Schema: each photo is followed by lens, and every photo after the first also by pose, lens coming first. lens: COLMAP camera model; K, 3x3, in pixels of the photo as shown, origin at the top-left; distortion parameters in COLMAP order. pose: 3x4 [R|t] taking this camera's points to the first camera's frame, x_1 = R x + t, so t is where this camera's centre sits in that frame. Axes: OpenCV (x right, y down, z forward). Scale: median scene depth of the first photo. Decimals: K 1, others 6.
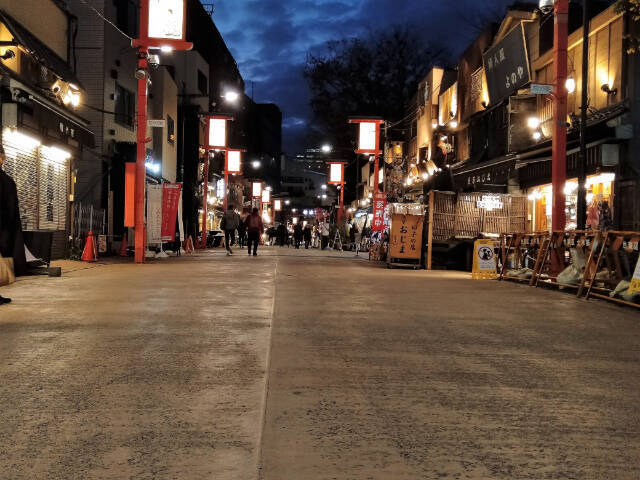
lens RADIAL K [[638.7, 0, 320.0], [0, 638.7, 240.3], [0, 0, 1]] dist [0.012842, 0.000000]
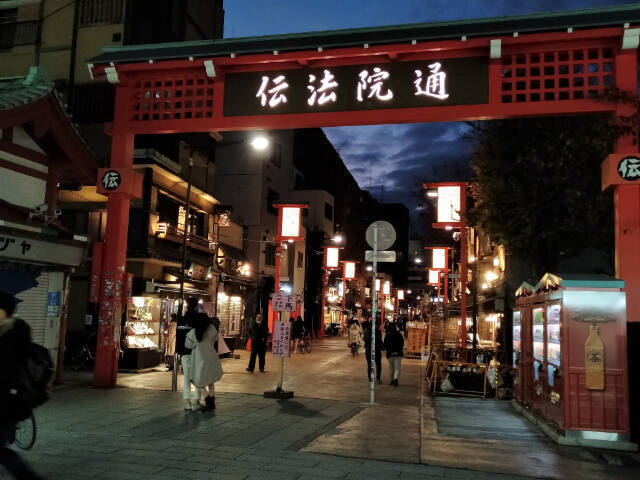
lens RADIAL K [[638.7, 0, 320.4], [0, 638.7, 240.1], [0, 0, 1]] dist [0.012842, 0.000000]
pose [[0.975666, -0.015512, -0.218713, 0.176242], [-0.011834, 0.992315, -0.123172, -0.040242], [0.218943, 0.122763, 0.967984, -0.555426]]
